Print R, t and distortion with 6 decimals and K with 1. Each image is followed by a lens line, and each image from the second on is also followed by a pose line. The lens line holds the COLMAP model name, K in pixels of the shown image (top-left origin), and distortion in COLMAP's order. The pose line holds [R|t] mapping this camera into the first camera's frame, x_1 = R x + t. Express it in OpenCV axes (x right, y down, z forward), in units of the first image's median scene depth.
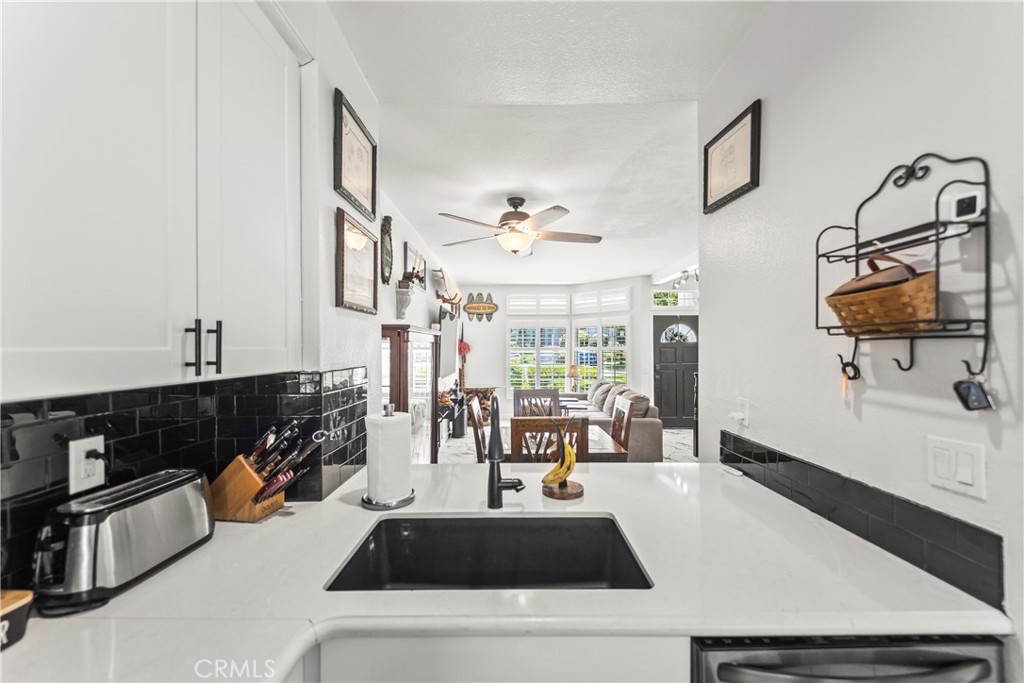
lens RADIAL K [[417.4, 0, 512.3], [0, 417.4, 344.8], [0, 0, 1]] dist [0.015703, -0.004858]
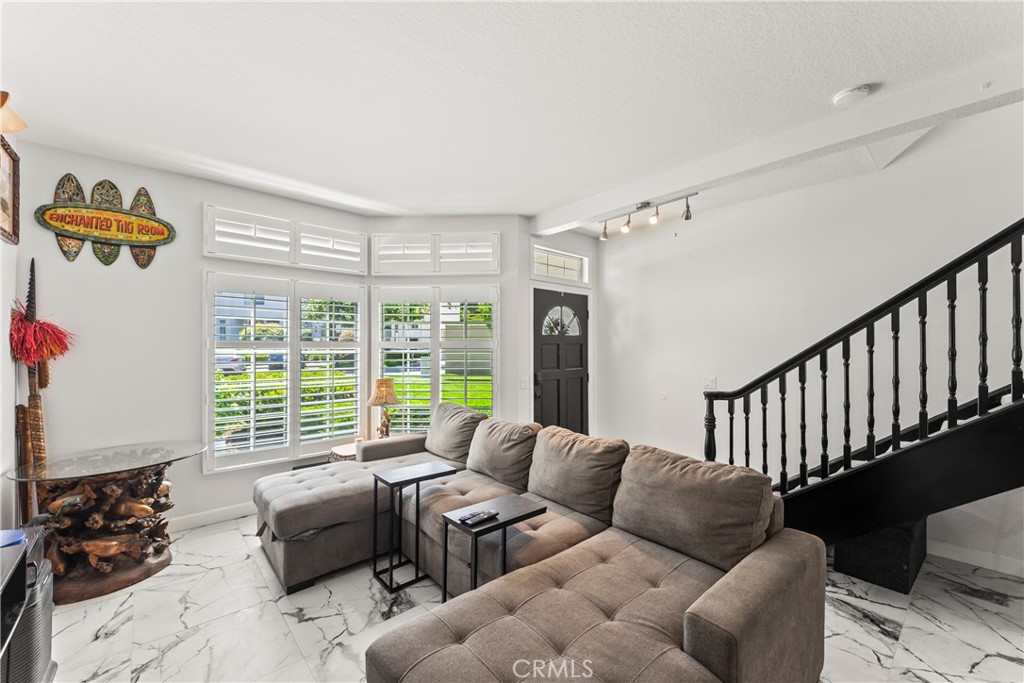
lens RADIAL K [[417.4, 0, 516.7], [0, 417.4, 346.8], [0, 0, 1]] dist [0.015703, -0.004858]
pose [[0.741409, 0.001876, 0.671051, -0.061954], [-0.015250, 0.999785, 0.014055, 0.002975], [-0.670881, -0.020654, 0.741278, 0.519733]]
